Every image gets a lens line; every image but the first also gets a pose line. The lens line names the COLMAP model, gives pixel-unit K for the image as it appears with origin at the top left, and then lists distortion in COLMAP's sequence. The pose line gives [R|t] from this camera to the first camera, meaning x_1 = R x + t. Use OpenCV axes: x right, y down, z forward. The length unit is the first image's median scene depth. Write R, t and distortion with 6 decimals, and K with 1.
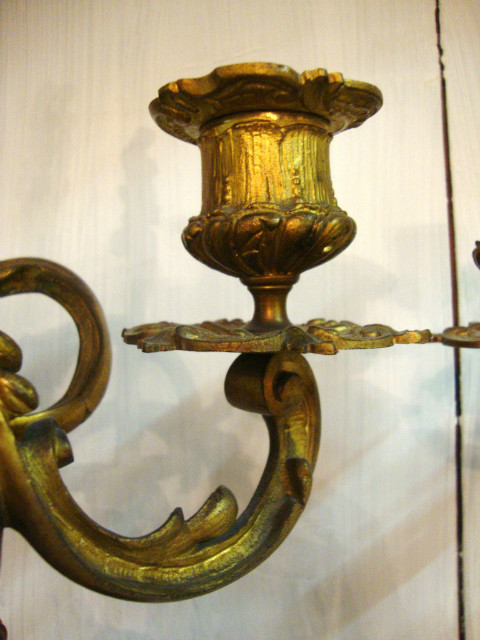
lens RADIAL K [[605.2, 0, 240.0], [0, 605.2, 320.0], [0, 0, 1]] dist [-0.104796, 0.006665]
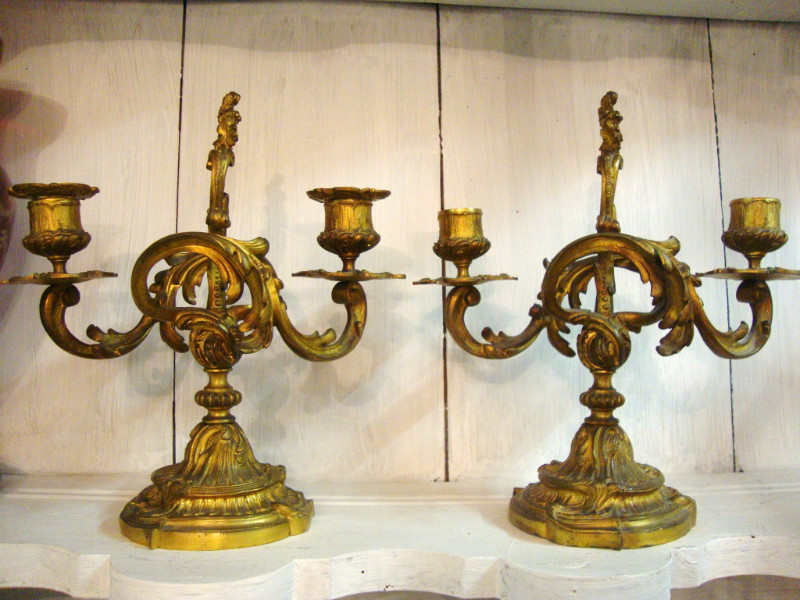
lens RADIAL K [[756.5, 0, 400.0], [0, 756.5, 300.0], [0, 0, 1]] dist [-0.104796, 0.006665]
pose [[0.990323, 0.020496, 0.137263, -0.195485], [-0.015877, 0.999273, -0.034660, 0.259489], [-0.137874, 0.032145, 0.989928, -2.523718]]
